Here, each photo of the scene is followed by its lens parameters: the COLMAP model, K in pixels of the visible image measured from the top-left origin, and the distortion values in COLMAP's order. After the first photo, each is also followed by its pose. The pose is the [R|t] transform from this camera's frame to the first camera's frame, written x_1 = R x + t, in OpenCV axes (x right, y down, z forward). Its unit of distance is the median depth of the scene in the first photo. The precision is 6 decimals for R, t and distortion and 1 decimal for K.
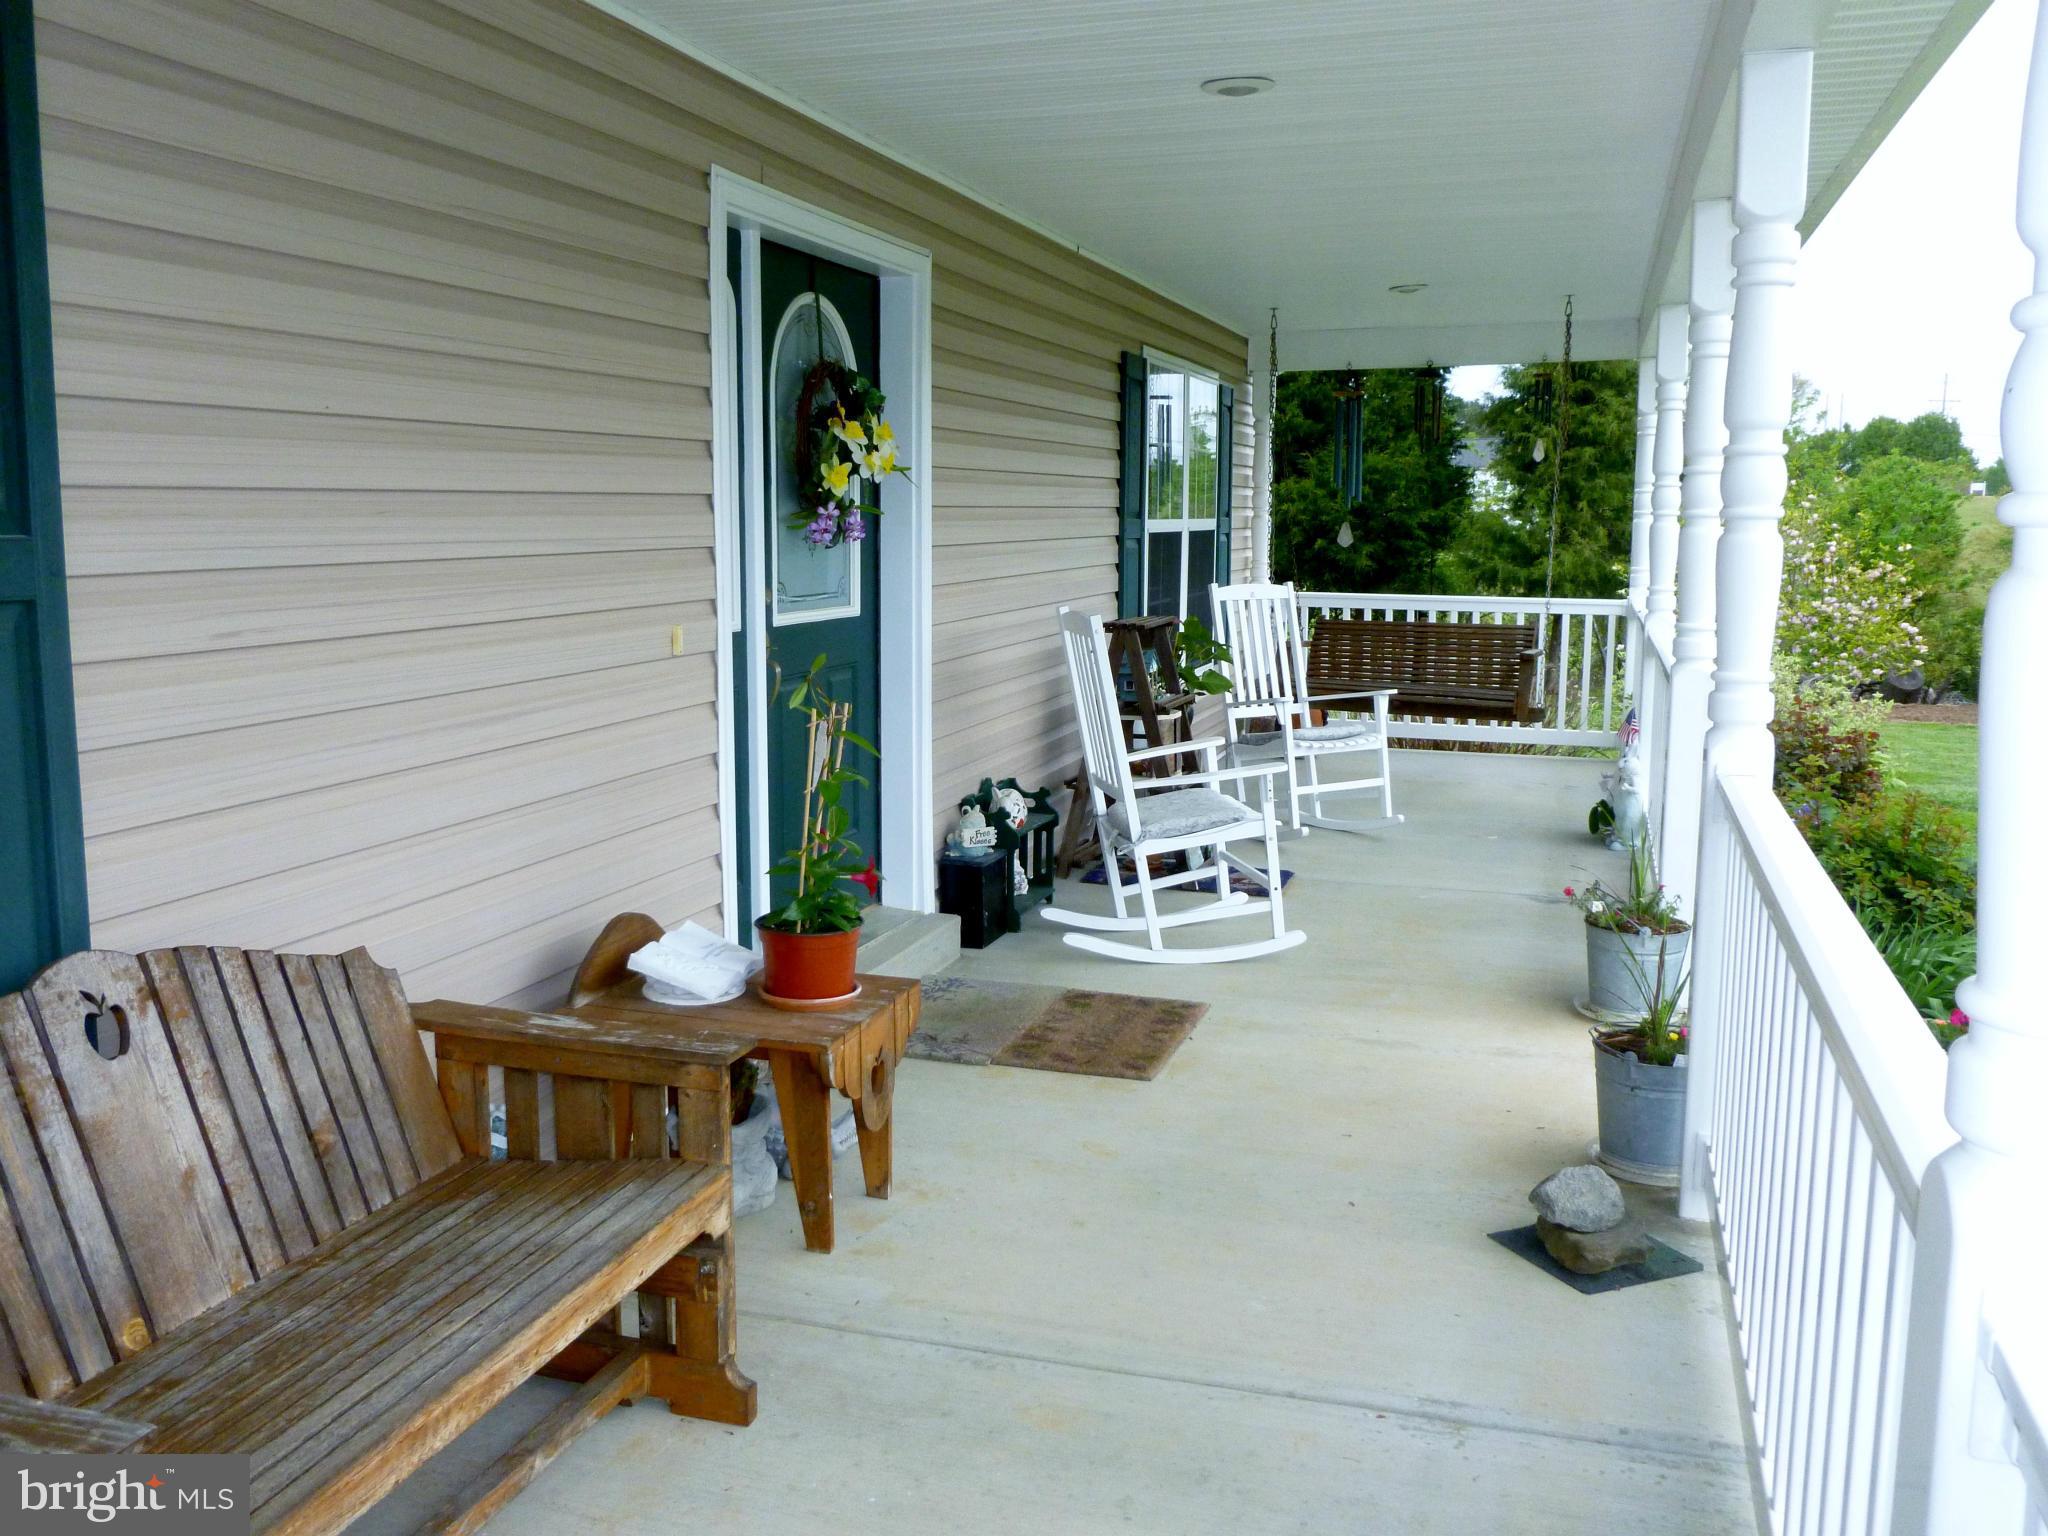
lens RADIAL K [[1834.0, 0, 1023.6], [0, 1834.0, 771.6], [0, 0, 1]] dist [-0.008699, 0.004864]
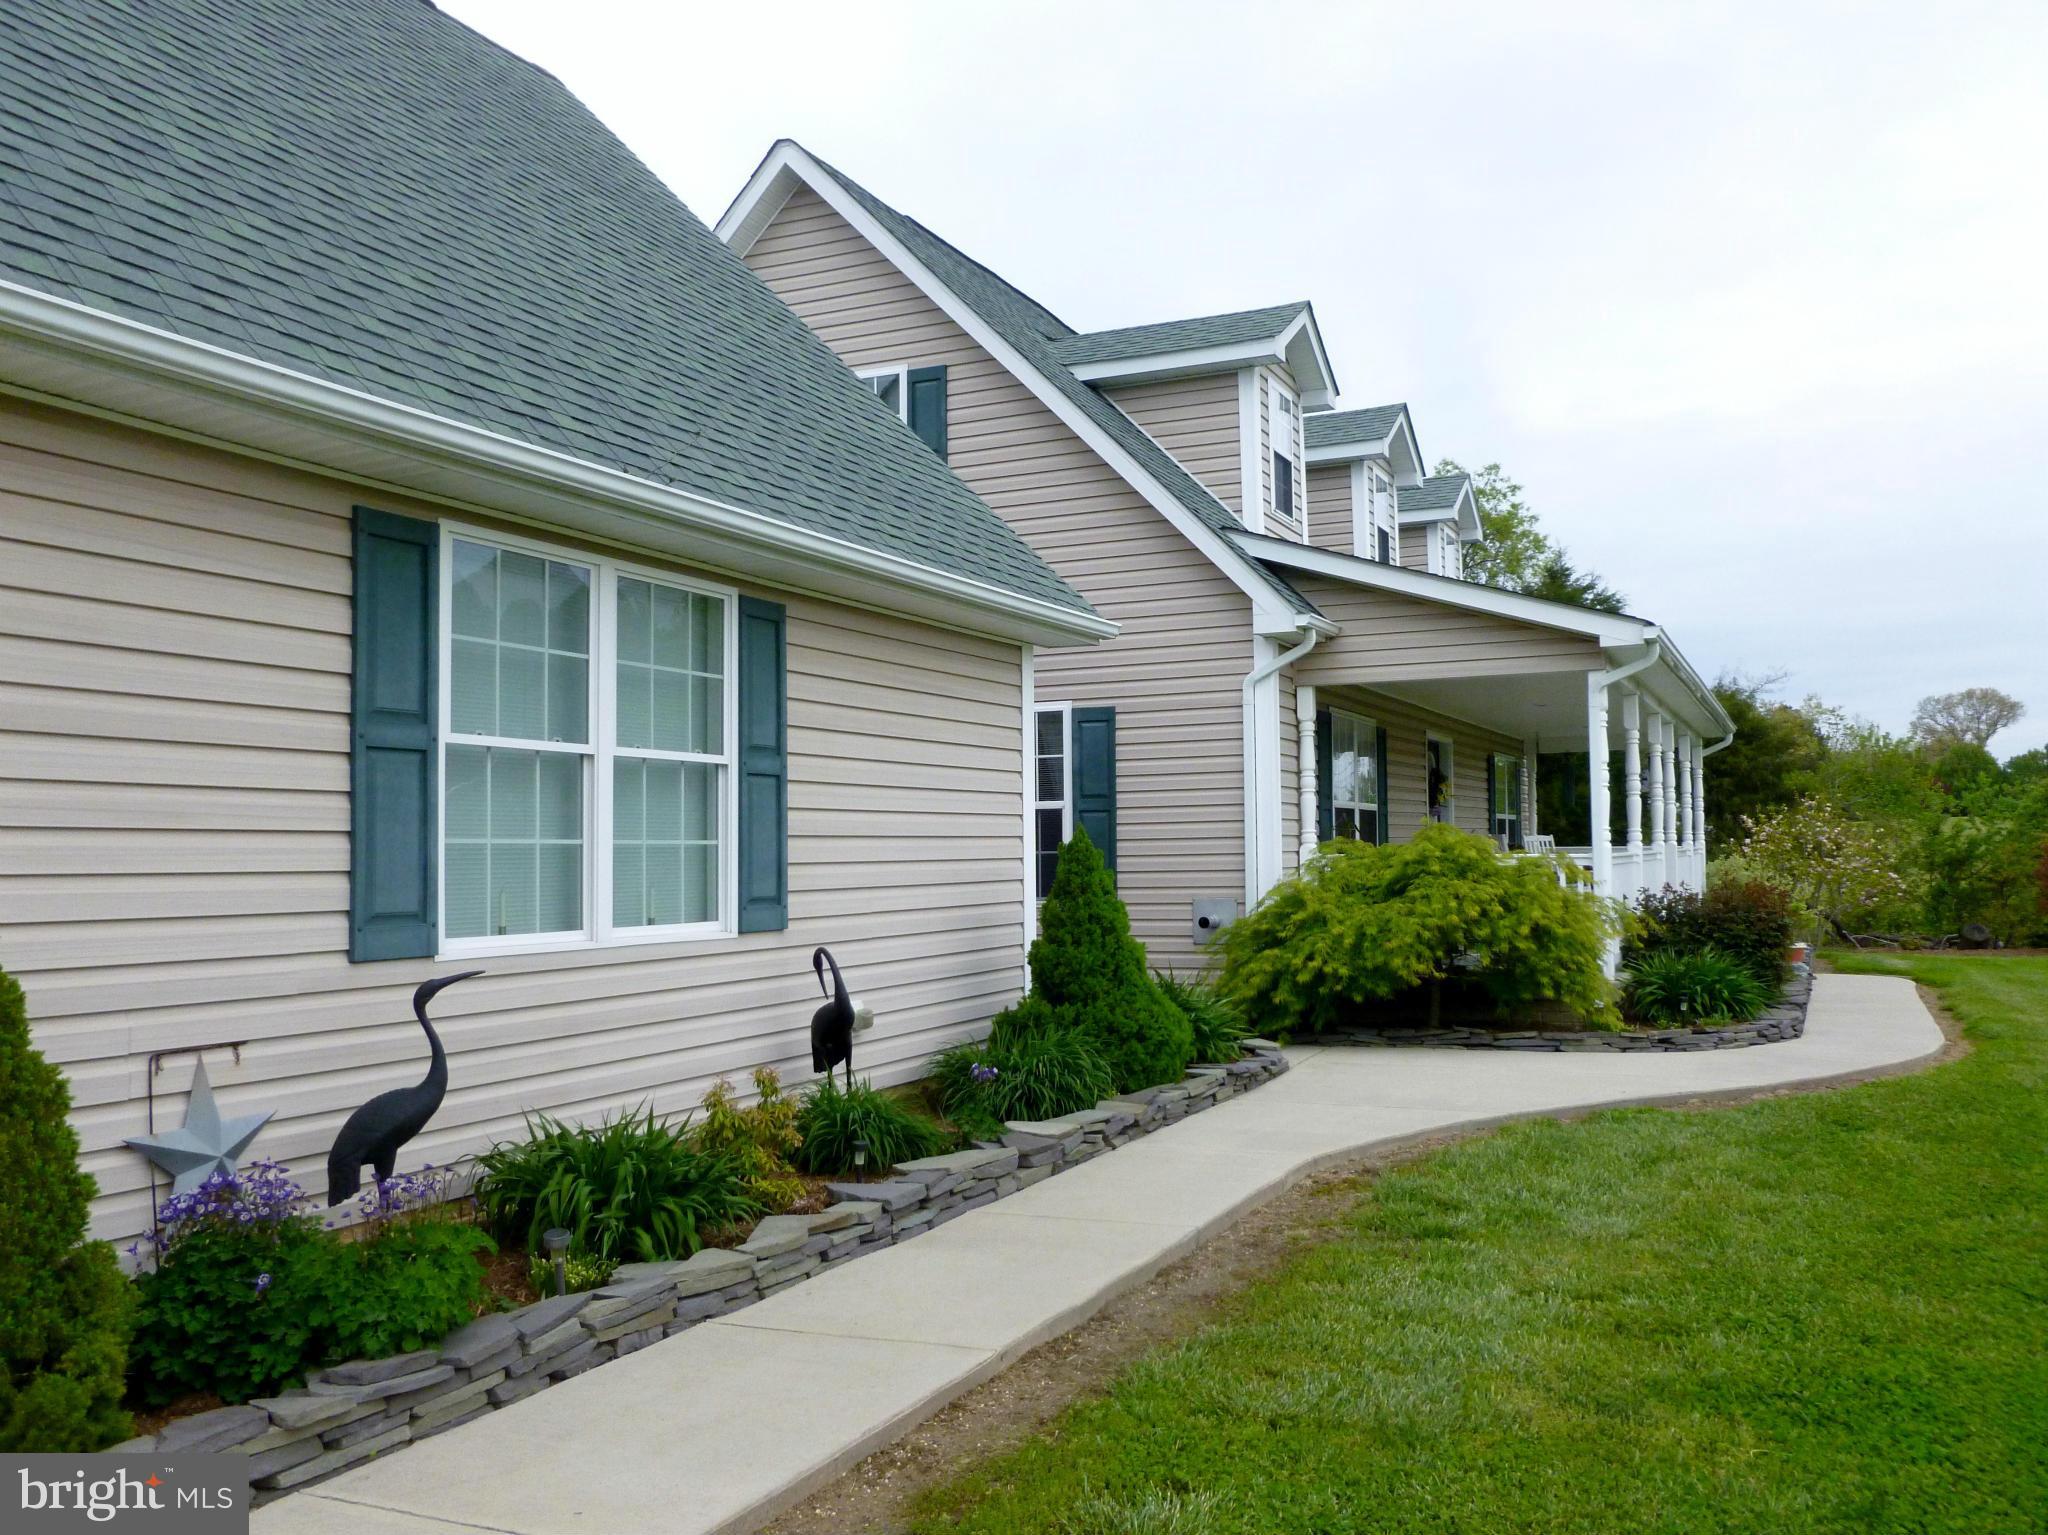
lens RADIAL K [[1767.8, 0, 1024.3], [0, 1767.8, 774.6], [0, 0, 1]] dist [0.004657, 0.001053]
pose [[0.992658, -0.016785, -0.119783, -0.322142], [-0.004780, 0.984107, -0.177511, 0.282448], [0.120859, 0.176780, 0.976802, -1.705281]]
